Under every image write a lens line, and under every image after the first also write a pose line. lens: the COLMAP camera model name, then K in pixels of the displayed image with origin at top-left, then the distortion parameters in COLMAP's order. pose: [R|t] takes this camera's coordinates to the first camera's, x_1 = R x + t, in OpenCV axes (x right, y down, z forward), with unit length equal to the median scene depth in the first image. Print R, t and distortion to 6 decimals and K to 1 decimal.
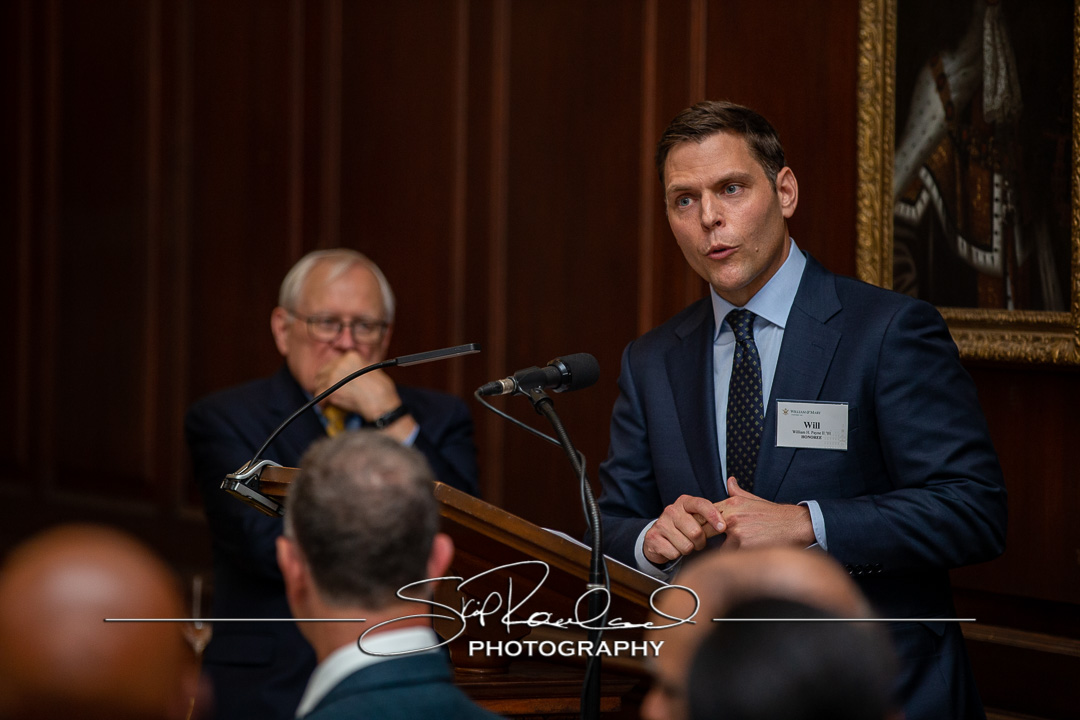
lens RADIAL K [[5903.5, 0, 539.9], [0, 5903.5, 352.9], [0, 0, 1]] dist [1.964908, 0.000000]
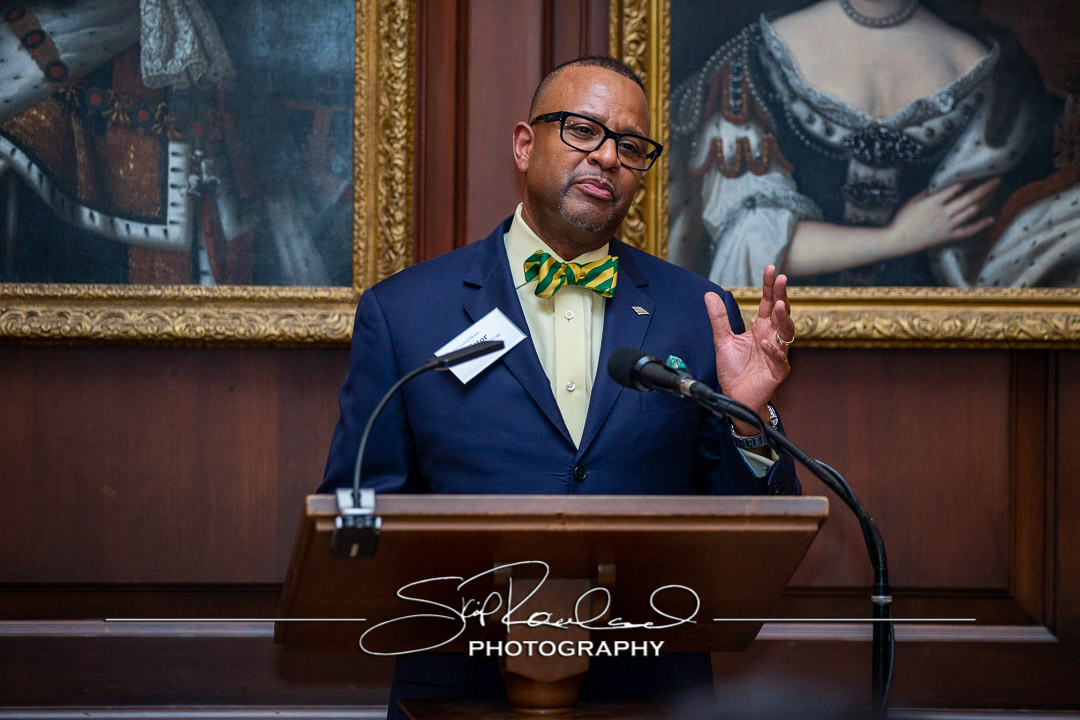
lens RADIAL K [[4356.1, 0, 566.0], [0, 4356.1, 351.1], [0, 0, 1]] dist [0.601287, 0.000000]
pose [[0.332452, -0.039122, 0.942309, -0.557642], [0.013674, 0.999234, 0.036661, -0.021389], [-0.943021, 0.000697, 0.332732, 0.707234]]
